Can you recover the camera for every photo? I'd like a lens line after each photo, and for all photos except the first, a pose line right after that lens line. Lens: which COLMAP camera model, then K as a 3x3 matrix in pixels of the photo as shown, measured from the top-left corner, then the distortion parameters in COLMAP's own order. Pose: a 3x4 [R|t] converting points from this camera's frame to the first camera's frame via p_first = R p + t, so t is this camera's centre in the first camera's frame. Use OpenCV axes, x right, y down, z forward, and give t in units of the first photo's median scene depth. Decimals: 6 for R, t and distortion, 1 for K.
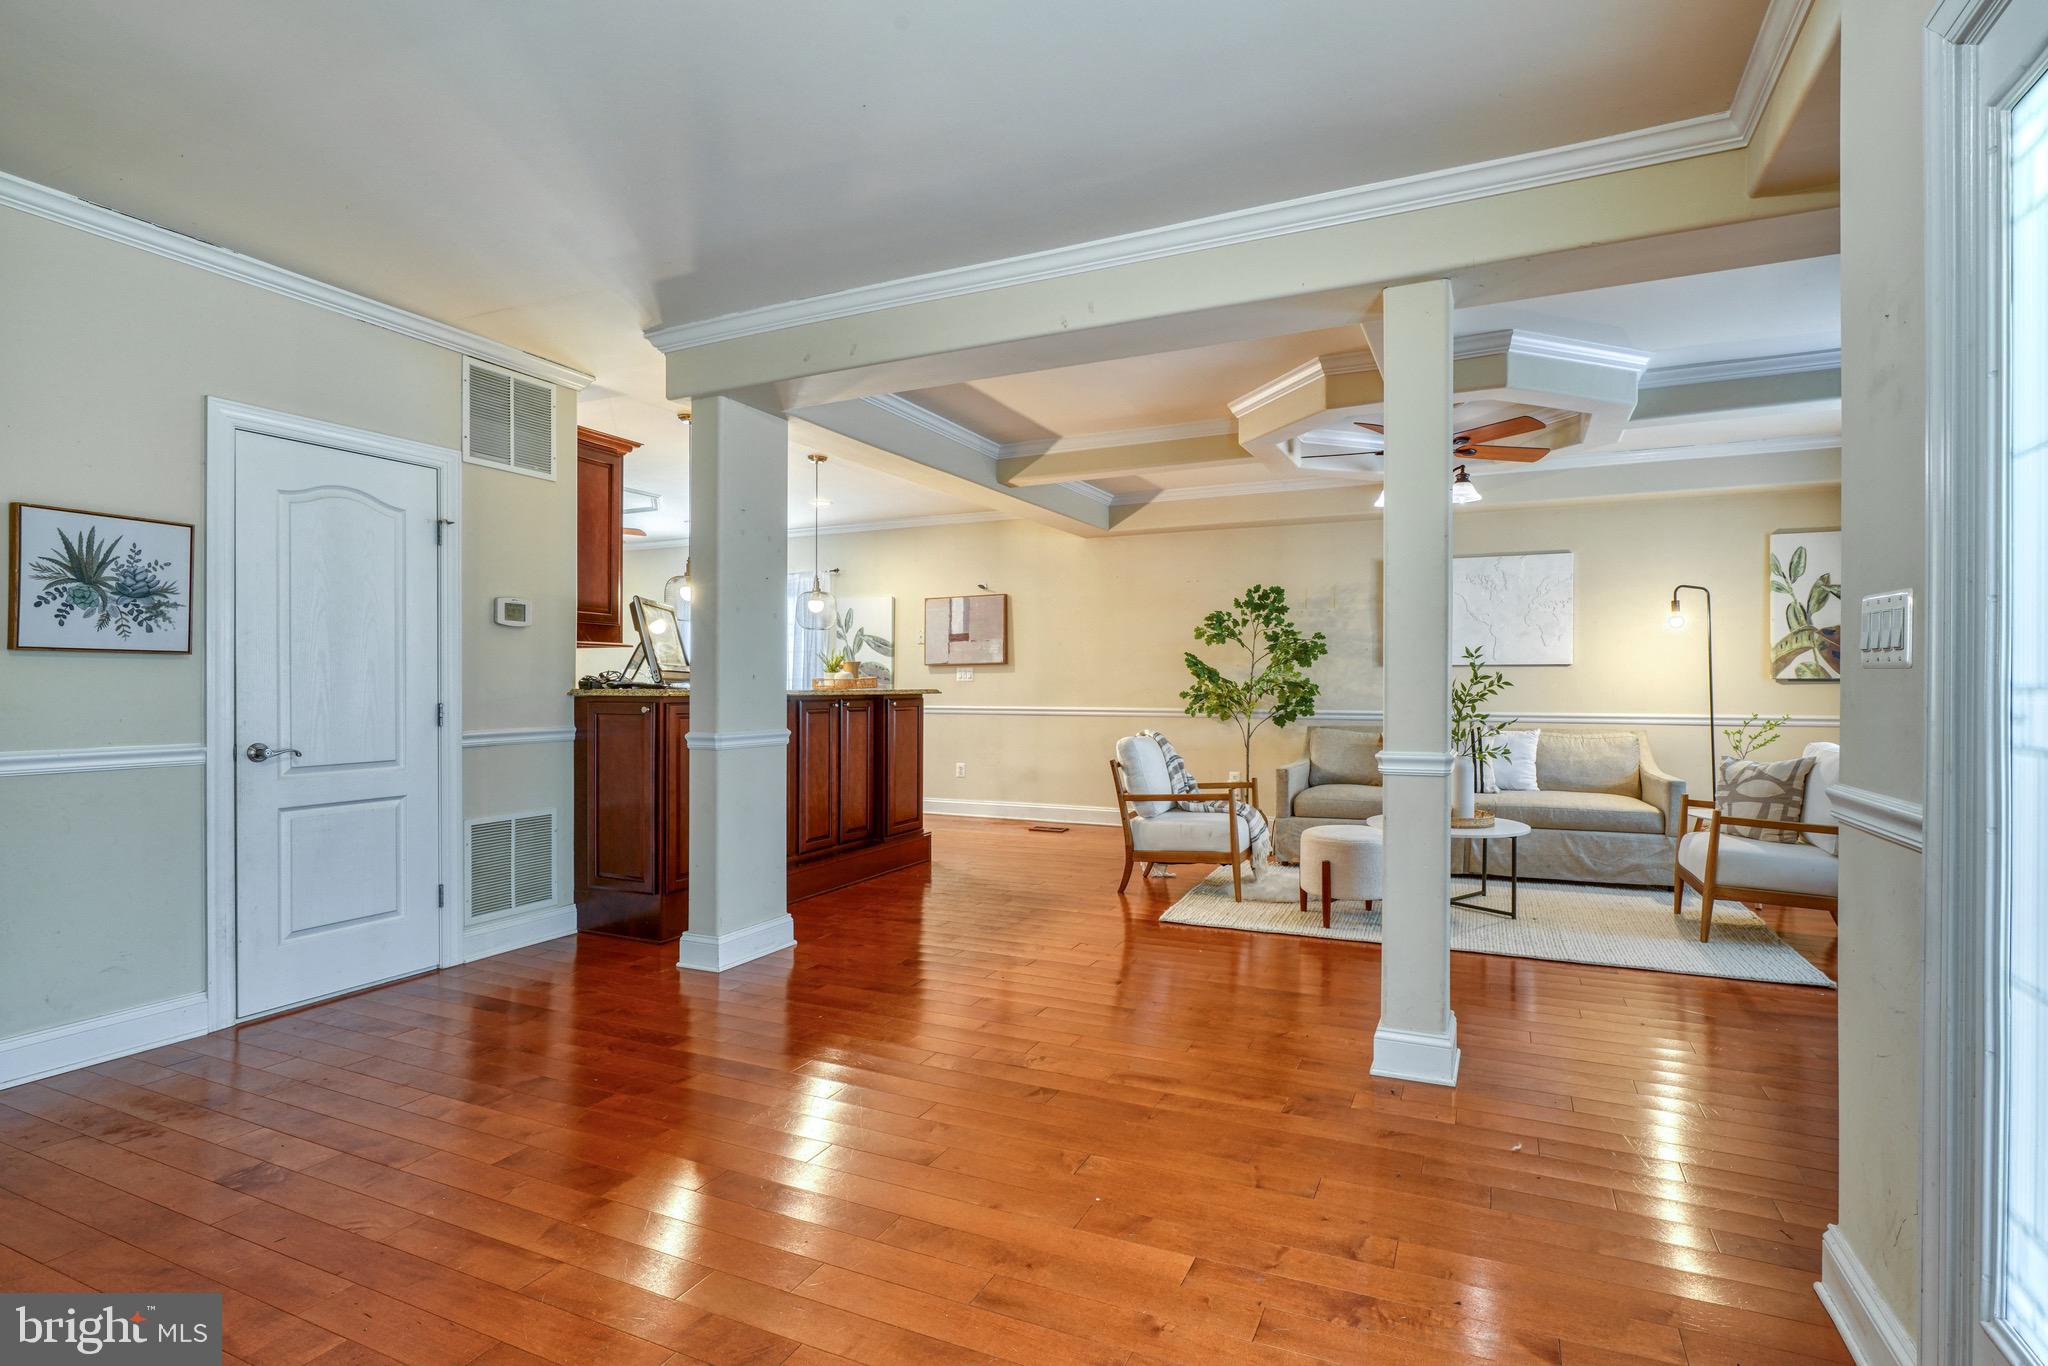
lens RADIAL K [[994.1, 0, 1063.6], [0, 994.1, 685.5], [0, 0, 1]] dist [0.002241, 0.001181]
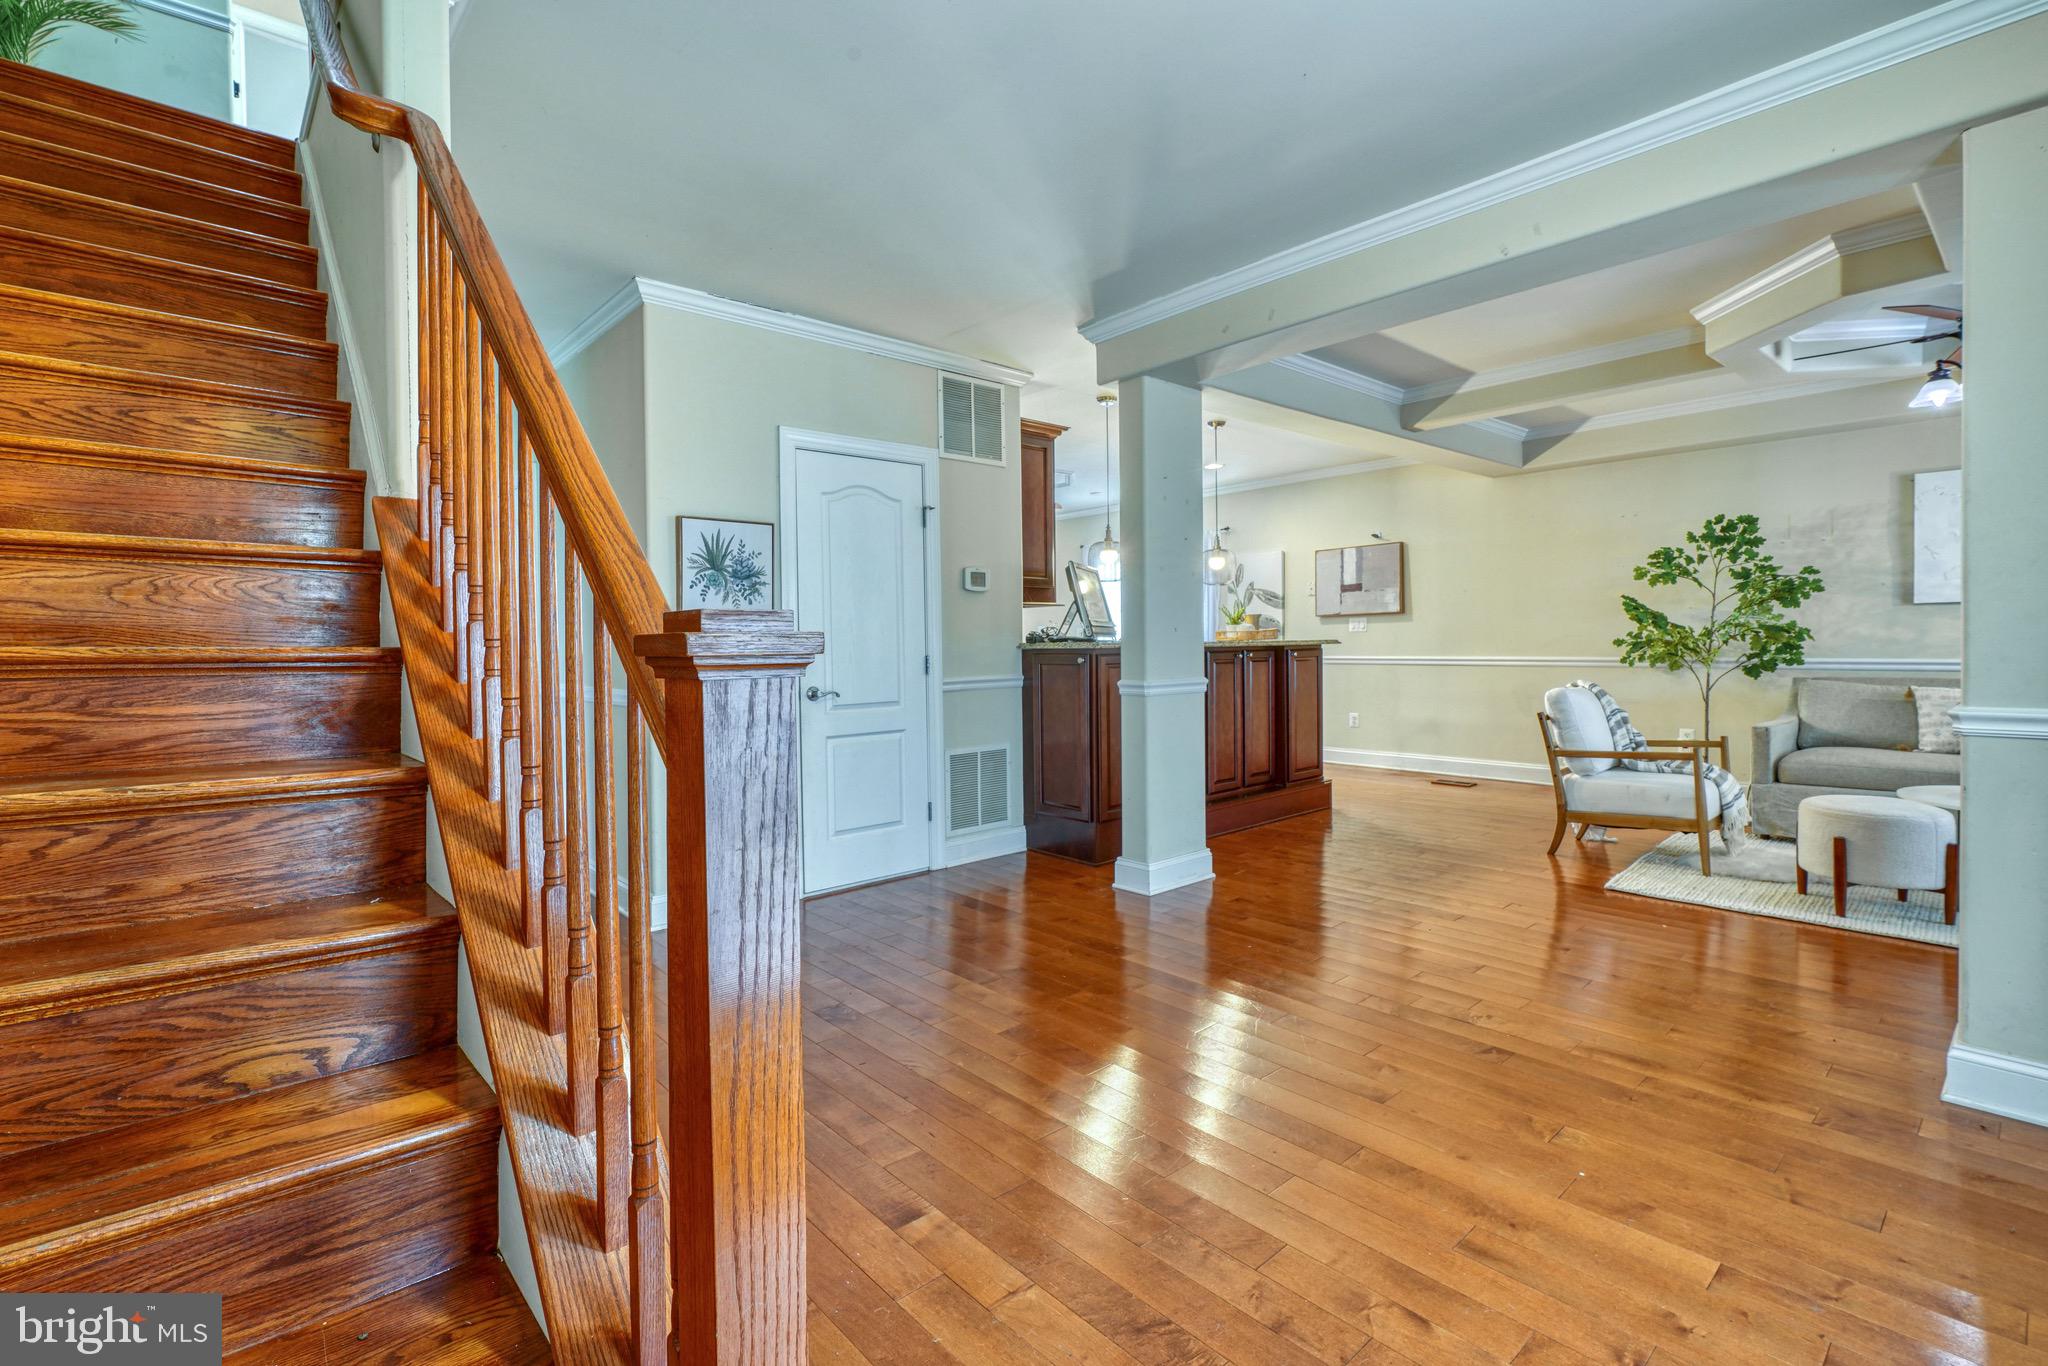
lens RADIAL K [[942.1, 0, 1008.6], [0, 942.1, 655.7], [0, 0, 1]] dist [-0.001665, 0.006159]
pose [[0.909320, -0.005996, -0.416055, -0.042671], [0.013724, 0.999784, 0.015587, 0.000976], [0.415872, -0.019884, 0.909206, -0.016748]]
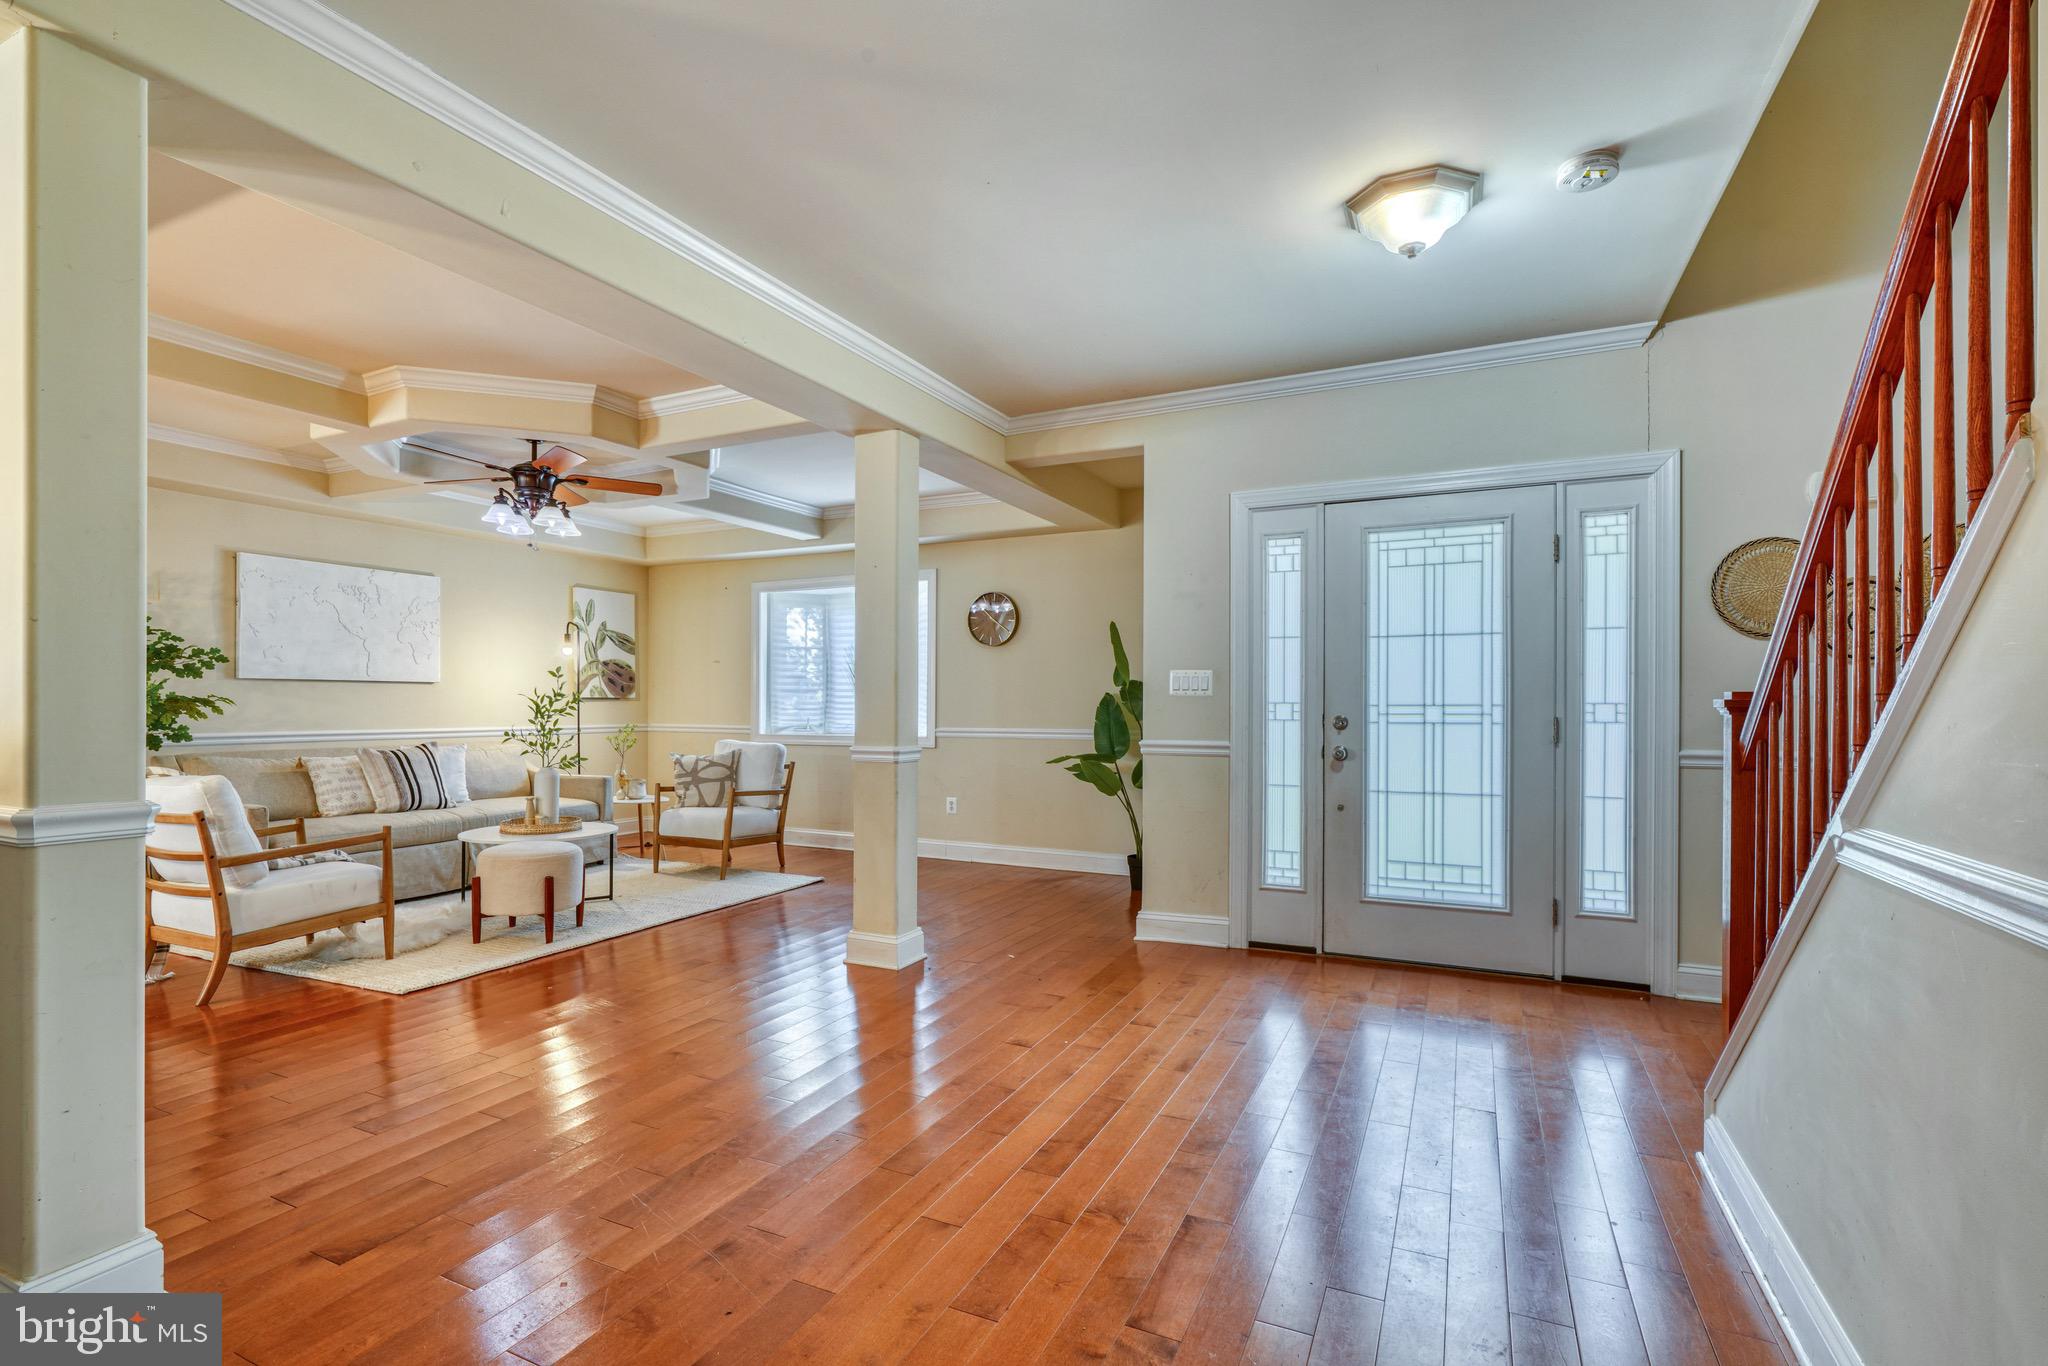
lens RADIAL K [[952.8, 0, 1033.5], [0, 952.8, 697.0], [0, 0, 1]] dist [-0.014808, 0.008679]
pose [[0.023769, 0.007810, 0.999687, -0.679348], [0.000666, 0.999969, -0.007828, 0.003429], [-0.999717, 0.000852, 0.023763, 0.487988]]
